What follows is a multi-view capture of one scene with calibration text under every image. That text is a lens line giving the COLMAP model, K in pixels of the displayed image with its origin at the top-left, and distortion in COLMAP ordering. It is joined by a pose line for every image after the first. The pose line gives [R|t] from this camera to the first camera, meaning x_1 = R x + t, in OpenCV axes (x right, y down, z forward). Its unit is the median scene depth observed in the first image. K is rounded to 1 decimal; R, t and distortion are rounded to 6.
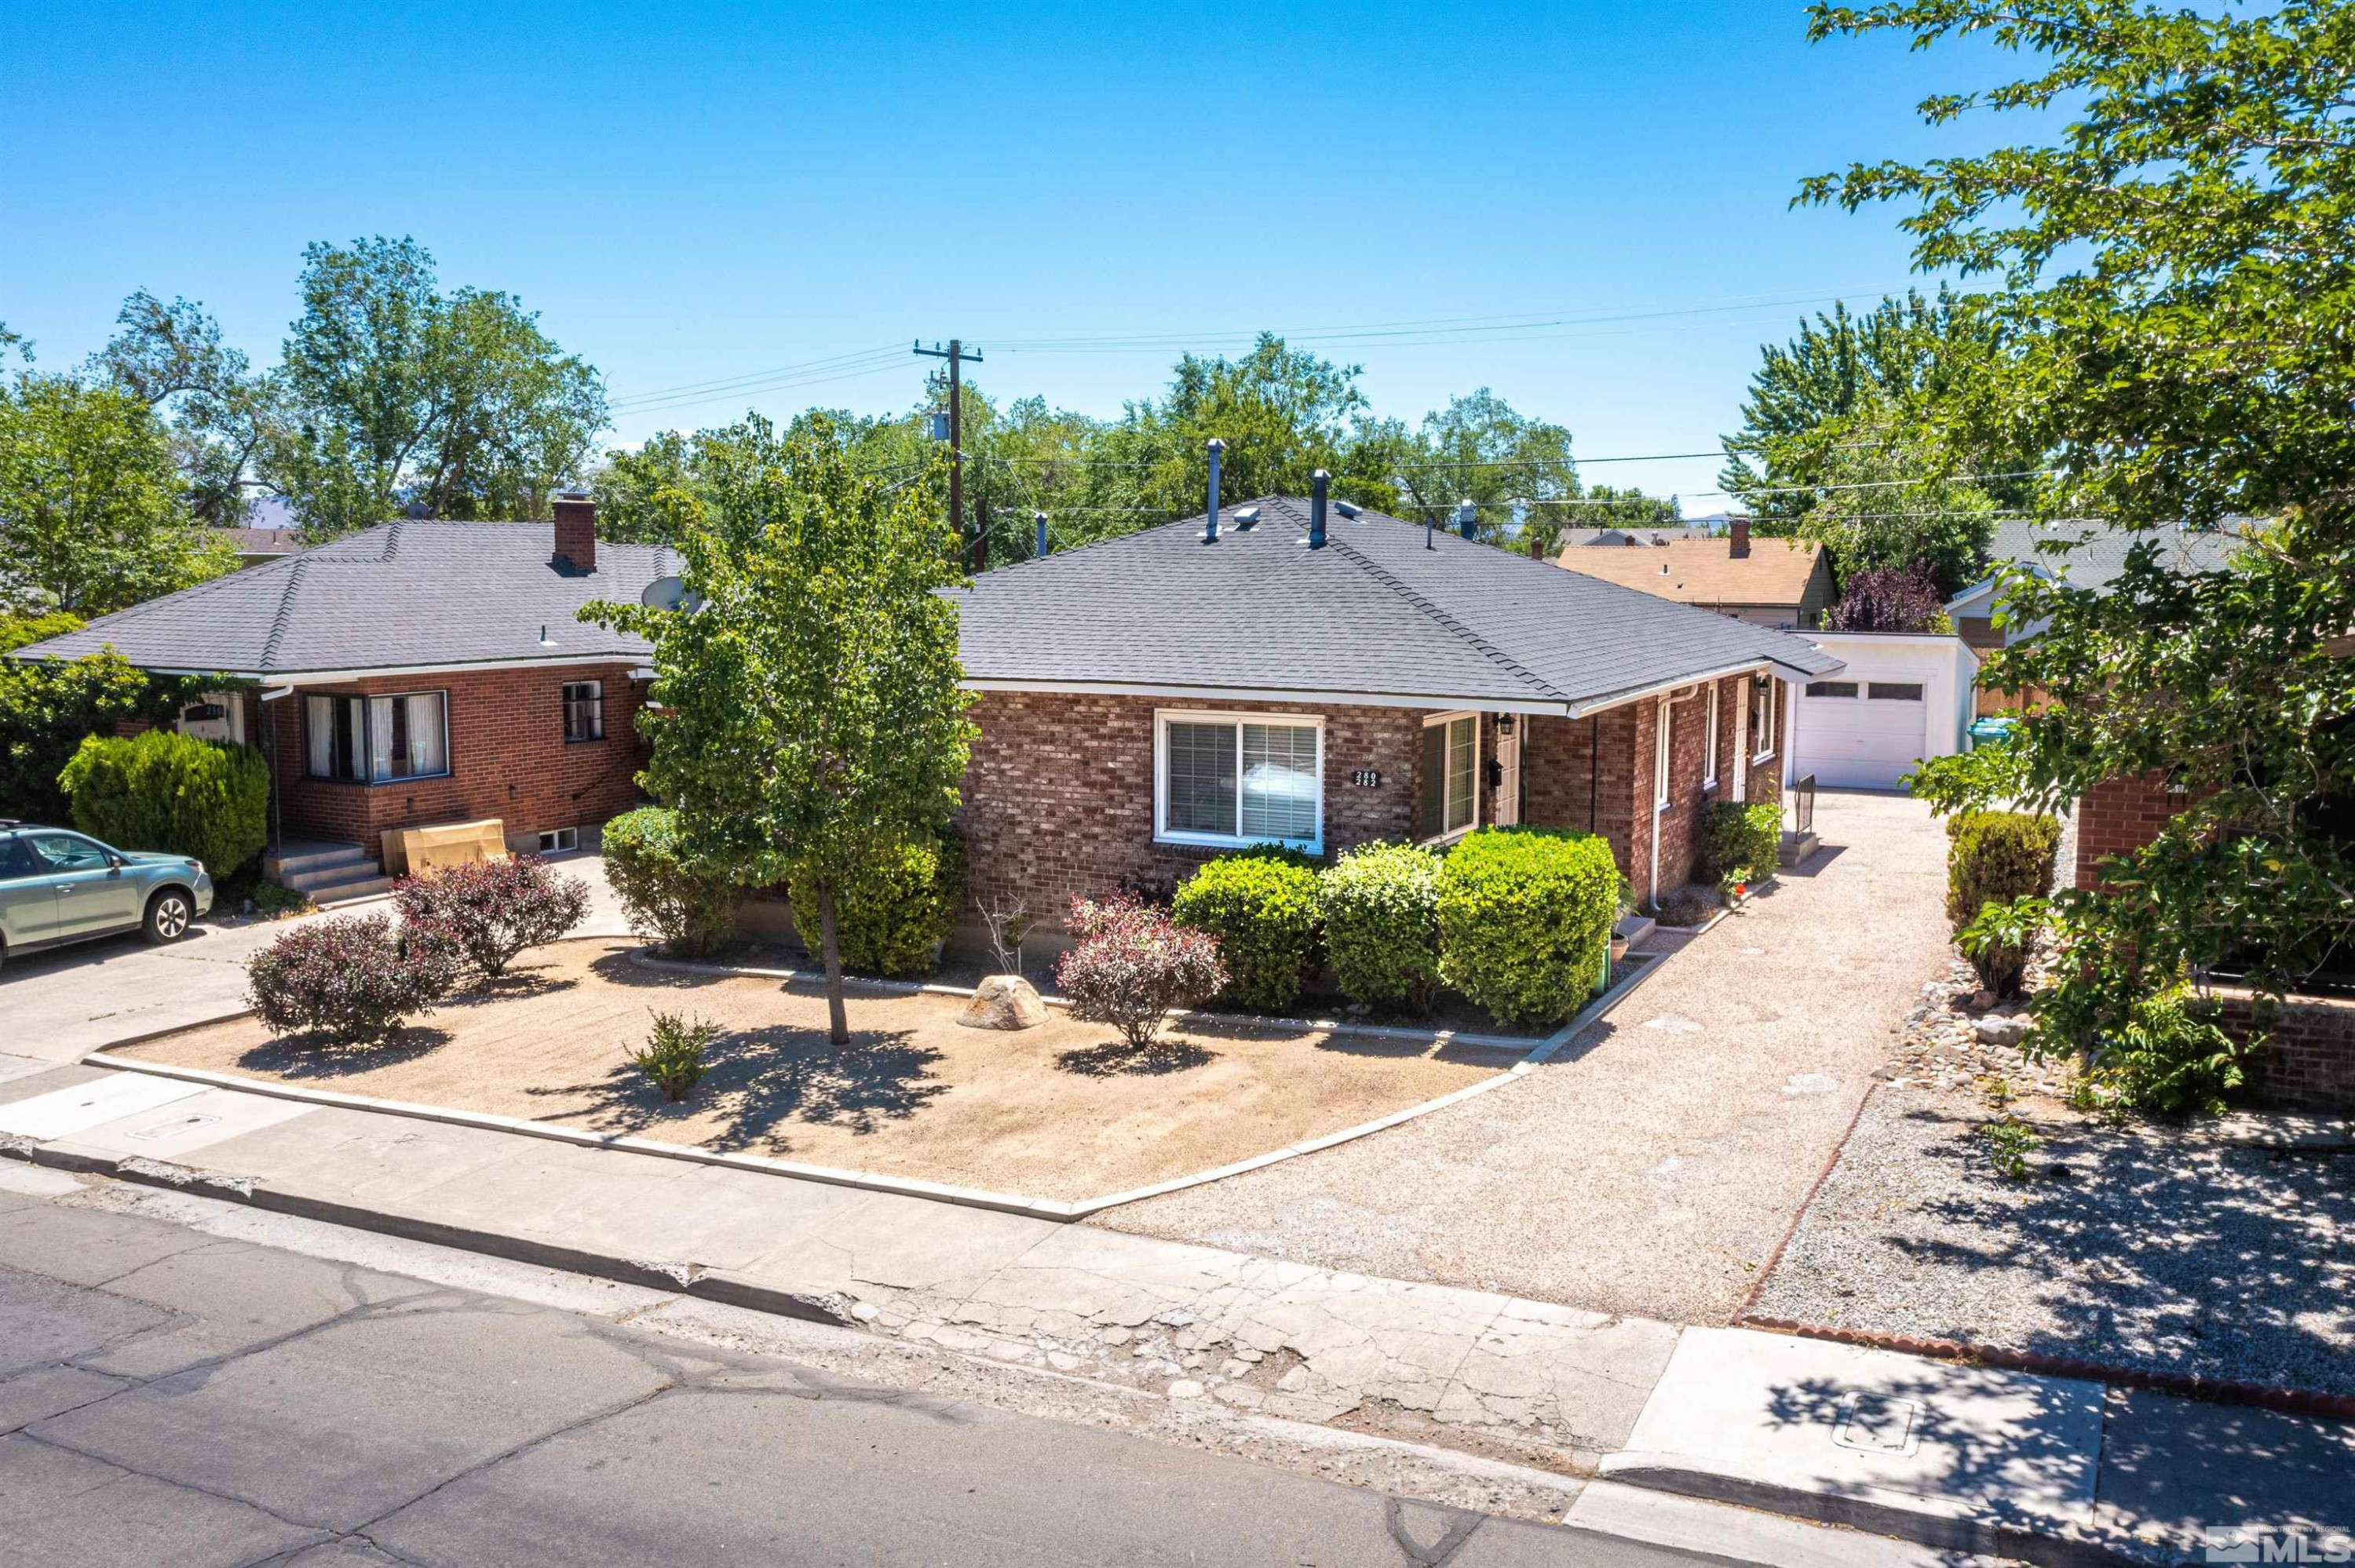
lens RADIAL K [[1964.1, 0, 1186.8], [0, 1964.1, 784.6], [0, 0, 1]] dist [-0.024193, 0.013352]
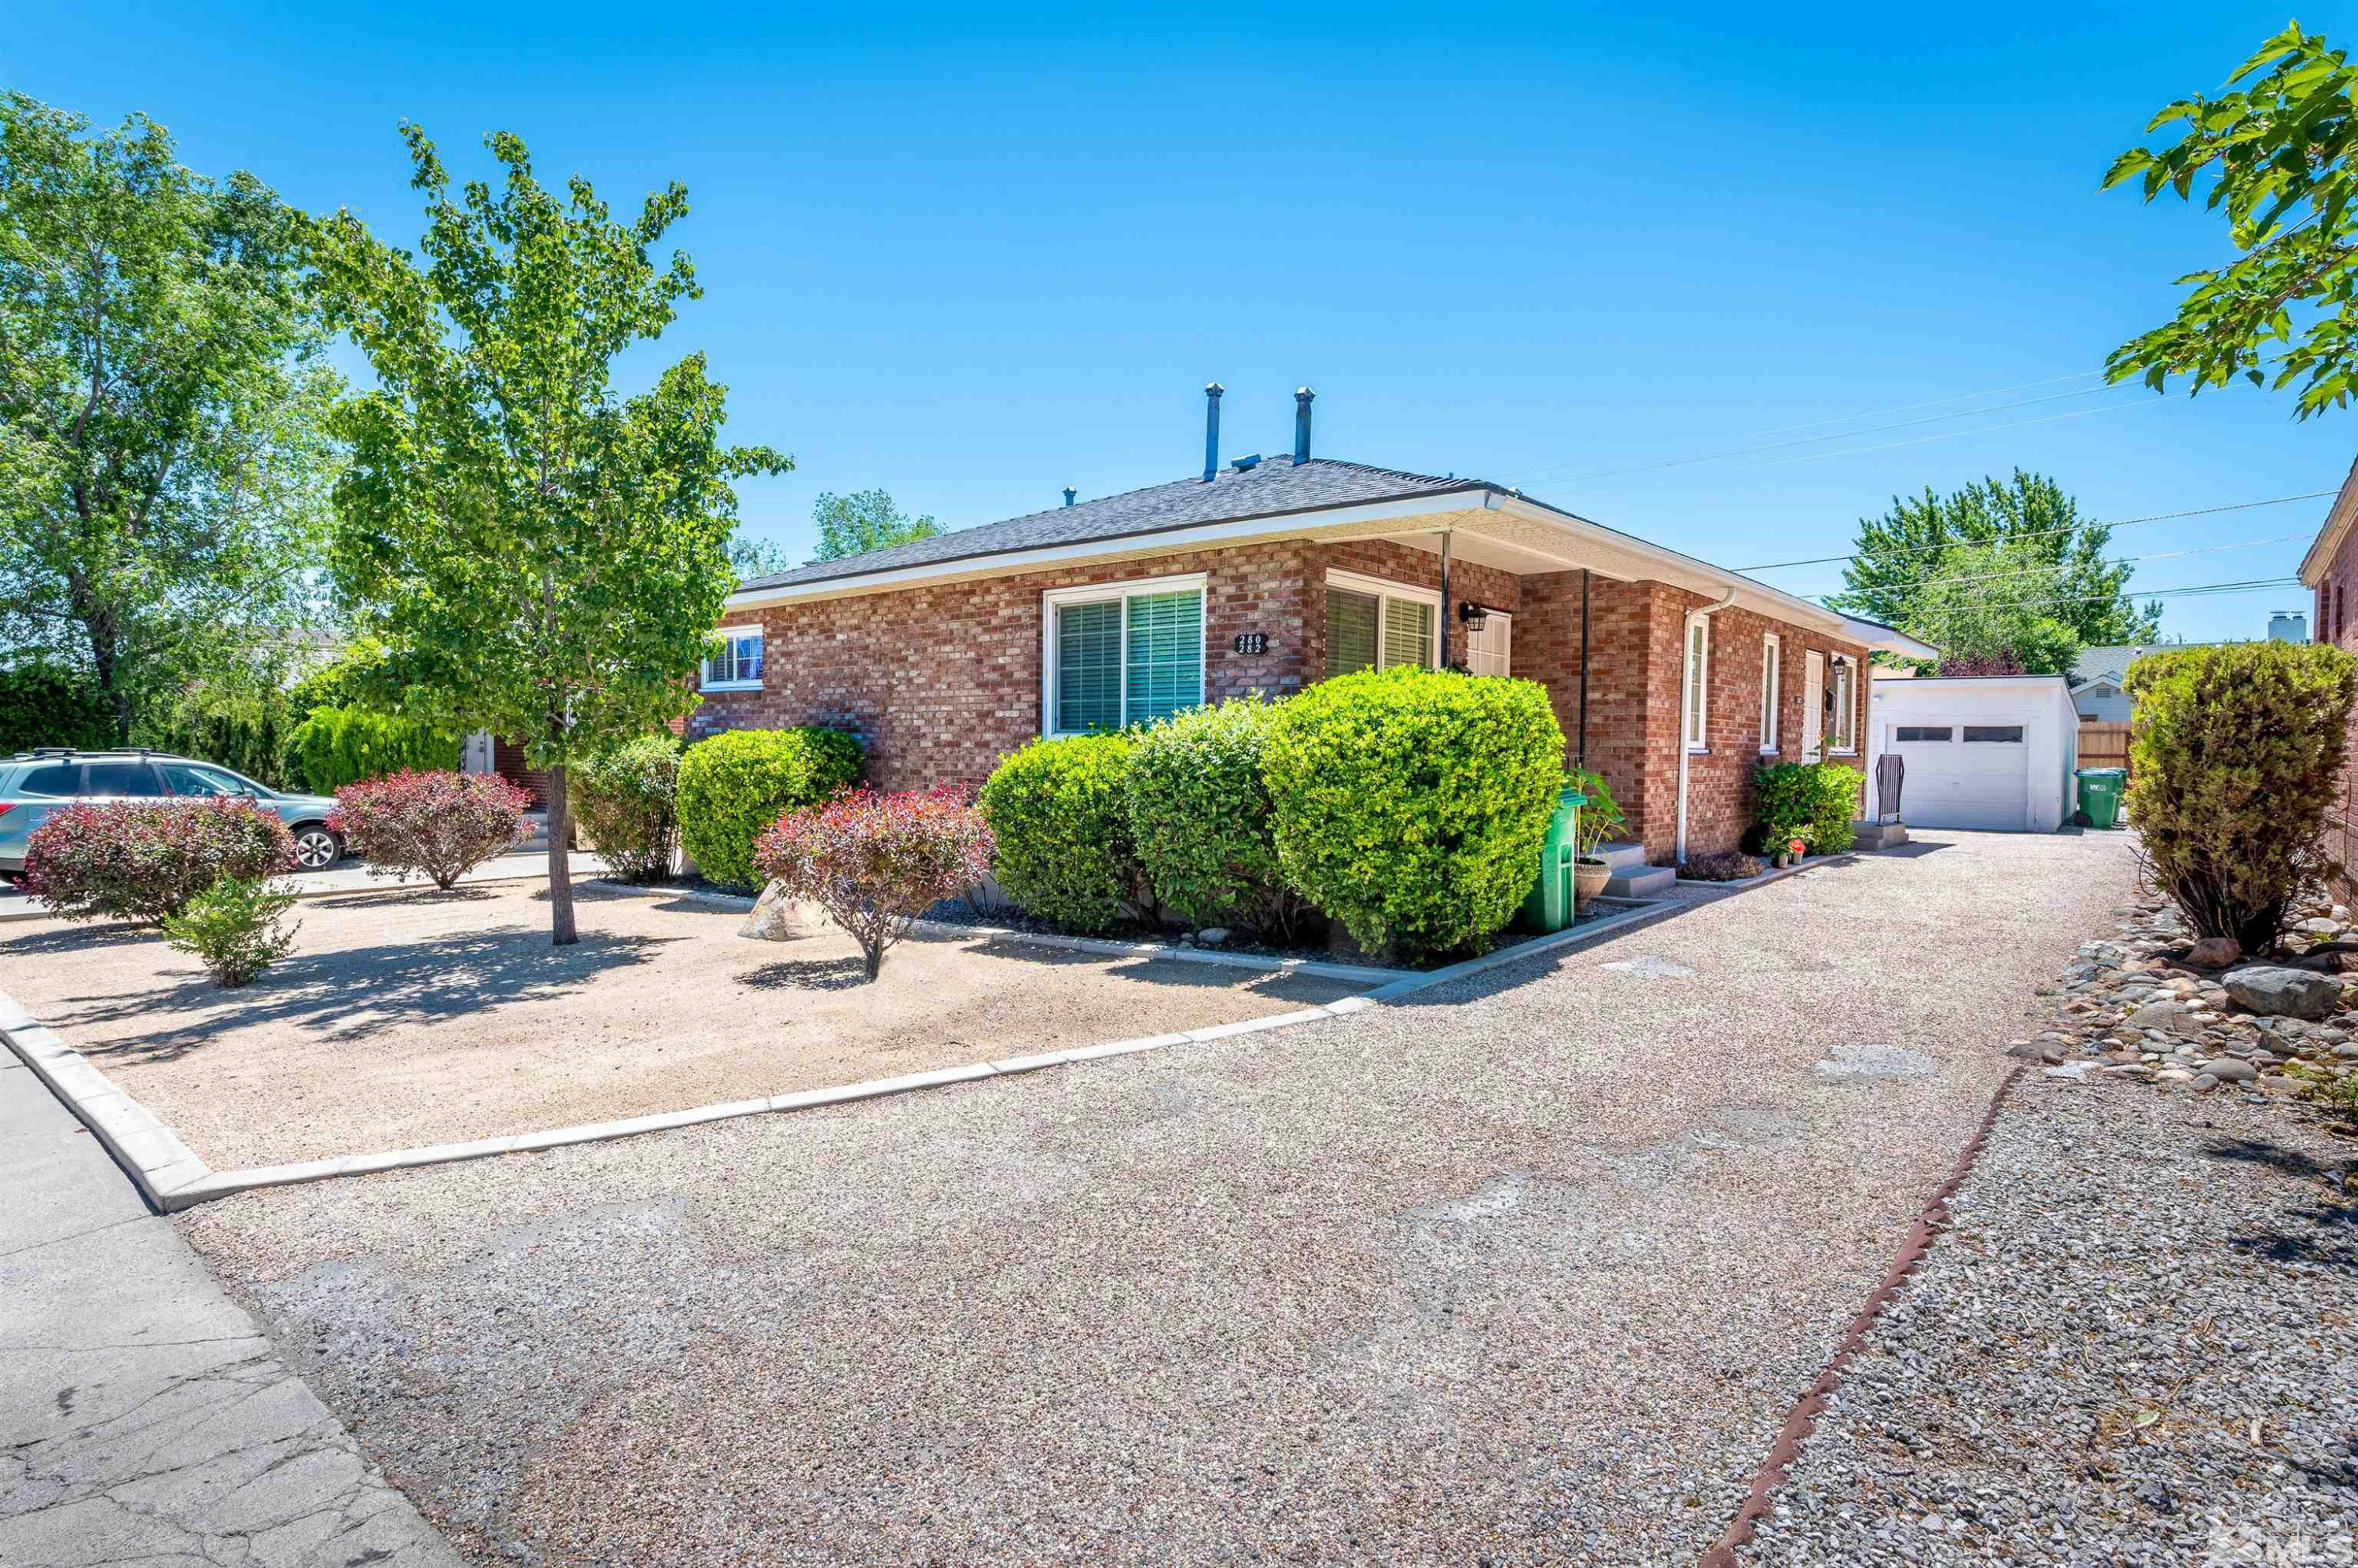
lens RADIAL K [[1232.4, 0, 1178.5], [0, 1232.4, 784.2], [0, 0, 1]] dist [0.012764, -0.002139]
pose [[0.974328, 0.015450, -0.224602, 0.163420], [-0.034991, 0.995911, -0.083288, 0.088333], [0.222396, 0.089009, 0.970885, 0.491437]]
